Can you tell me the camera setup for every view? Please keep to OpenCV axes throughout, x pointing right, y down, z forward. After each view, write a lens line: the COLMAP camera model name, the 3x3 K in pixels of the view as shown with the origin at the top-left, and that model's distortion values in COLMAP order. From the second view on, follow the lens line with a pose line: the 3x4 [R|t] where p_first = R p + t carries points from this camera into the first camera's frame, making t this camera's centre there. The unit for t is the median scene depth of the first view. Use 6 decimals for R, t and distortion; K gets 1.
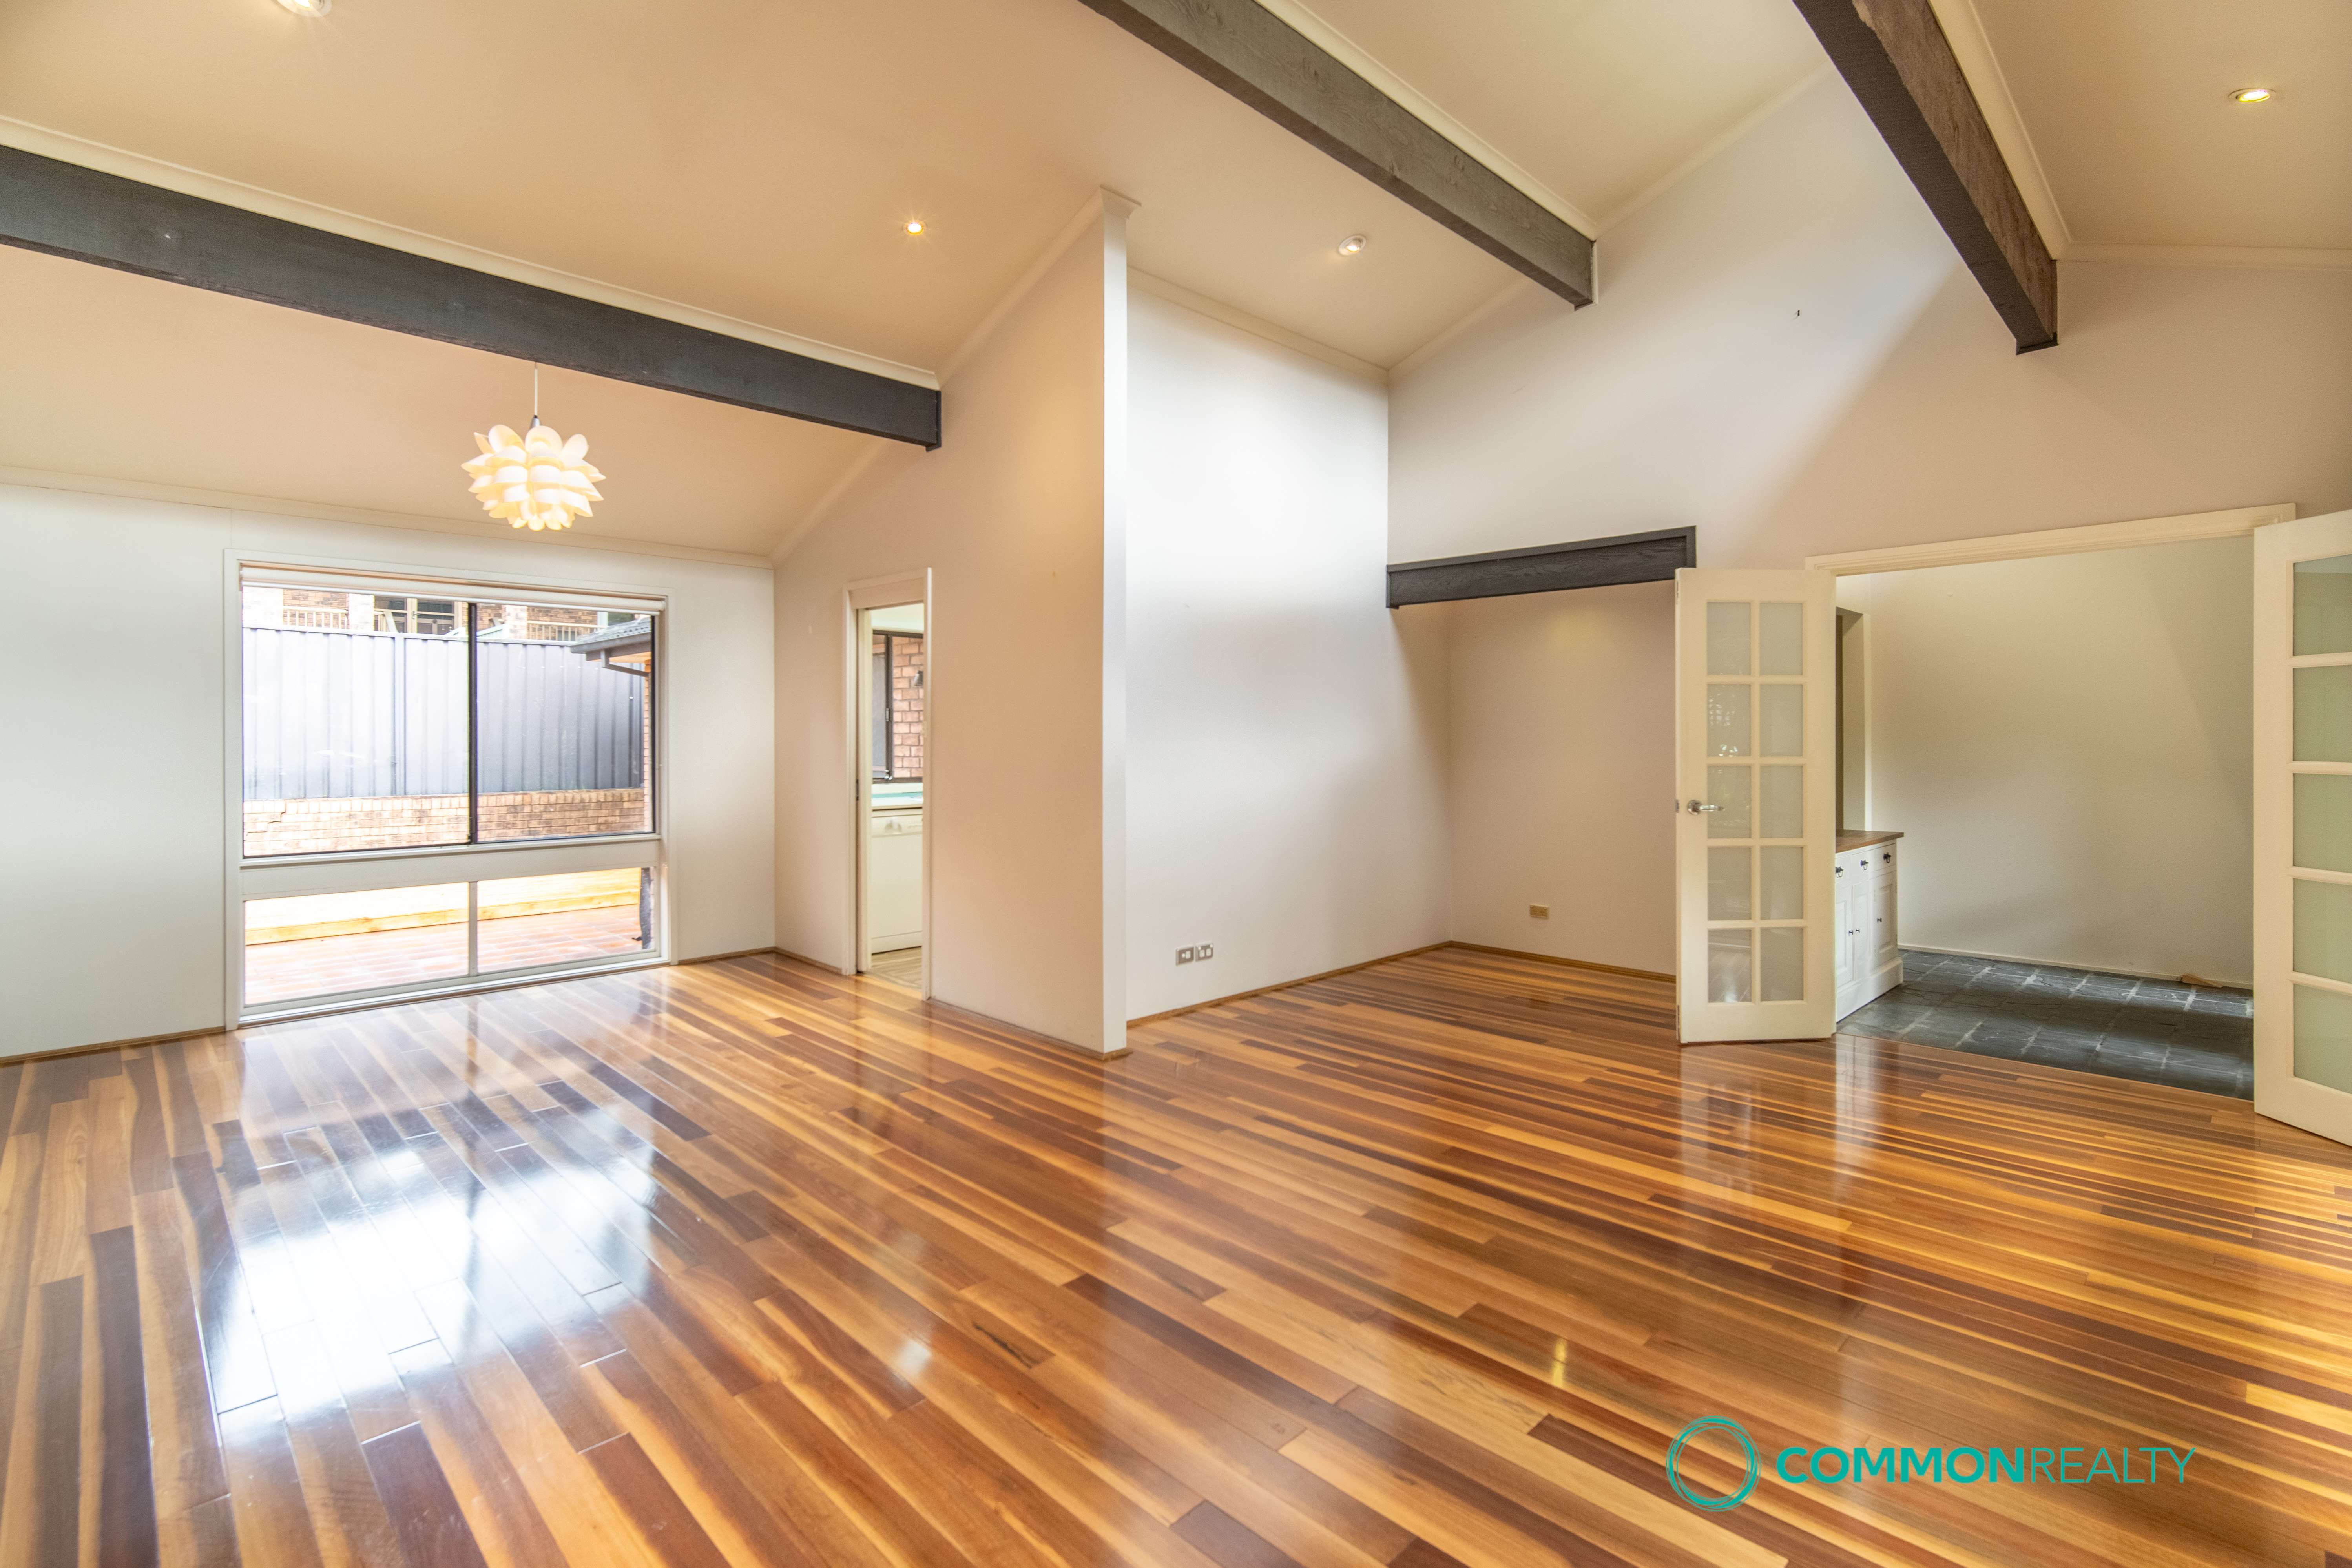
lens RADIAL K [[1081.8, 0, 1183.1], [0, 1081.8, 717.1], [0, 0, 1]] dist [0.021820, 0.000092]
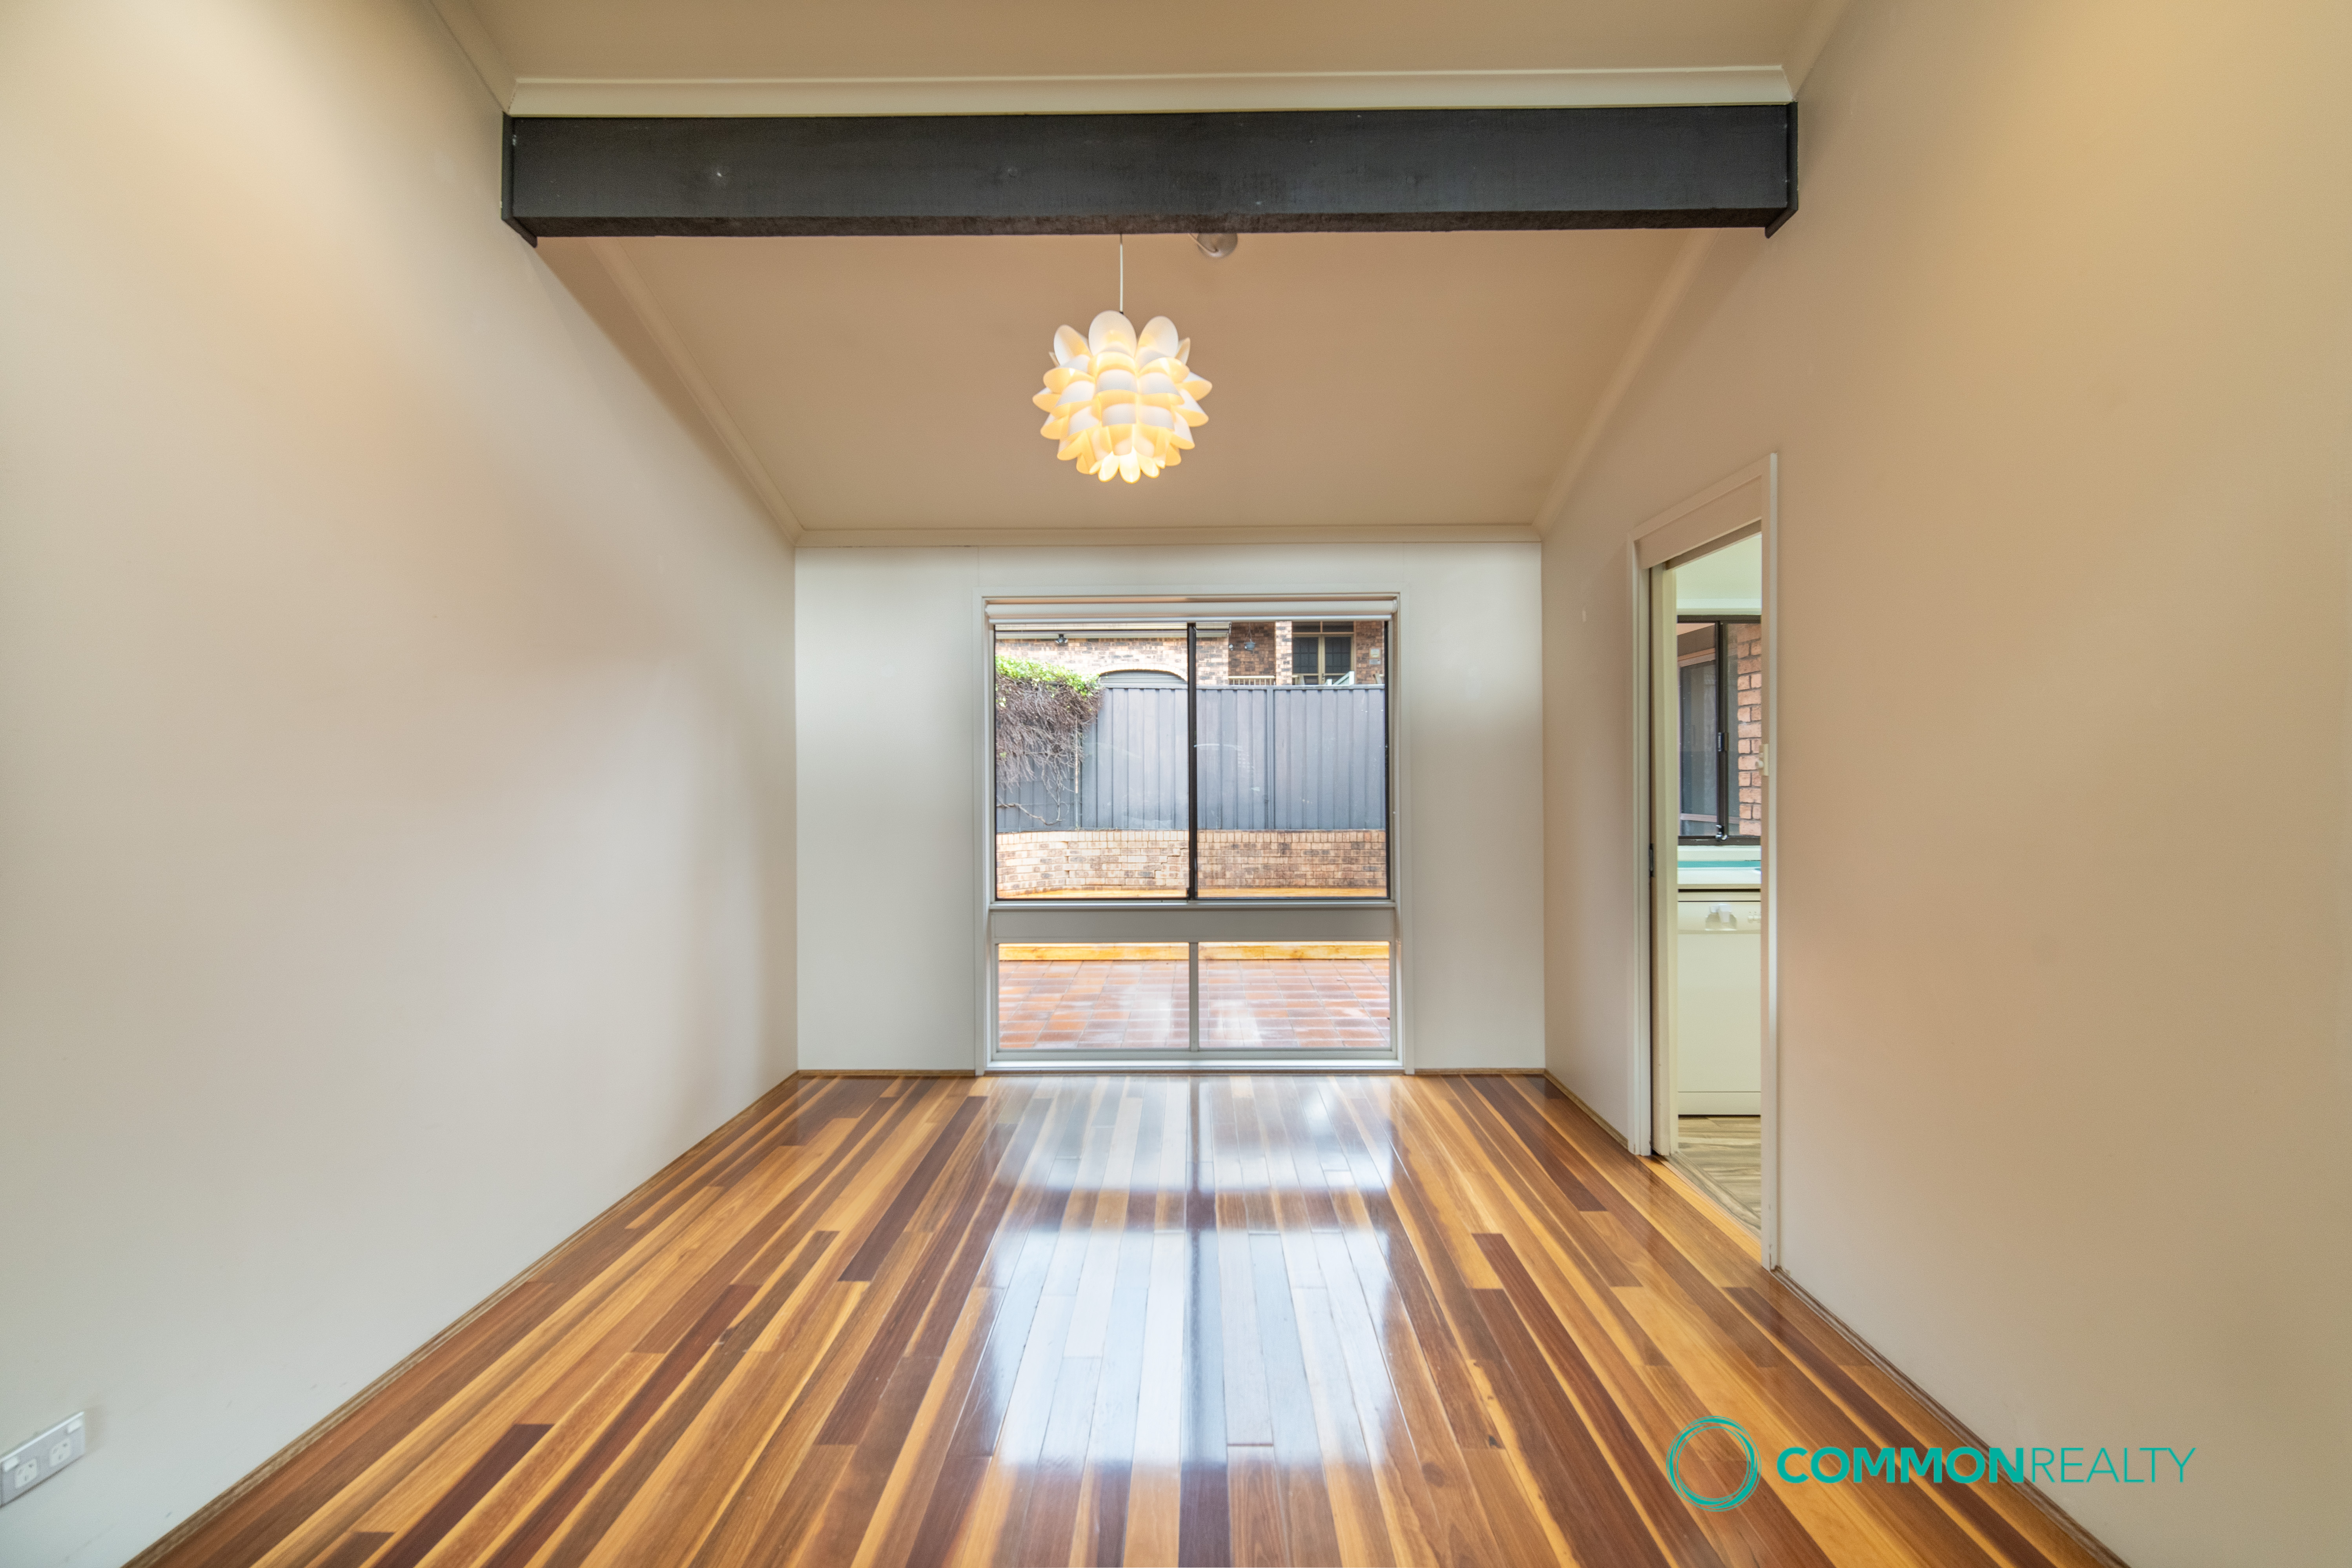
lens RADIAL K [[1015.2, 0, 1176.0], [0, 1015.2, 784.0], [0, 0, 1]] dist [0.008920, 0.000050]
pose [[0.700285, 0.001546, -0.713862, -0.076325], [0.016926, 0.999681, 0.018770, 0.007739], [0.713663, -0.025228, 0.700035, 0.407298]]
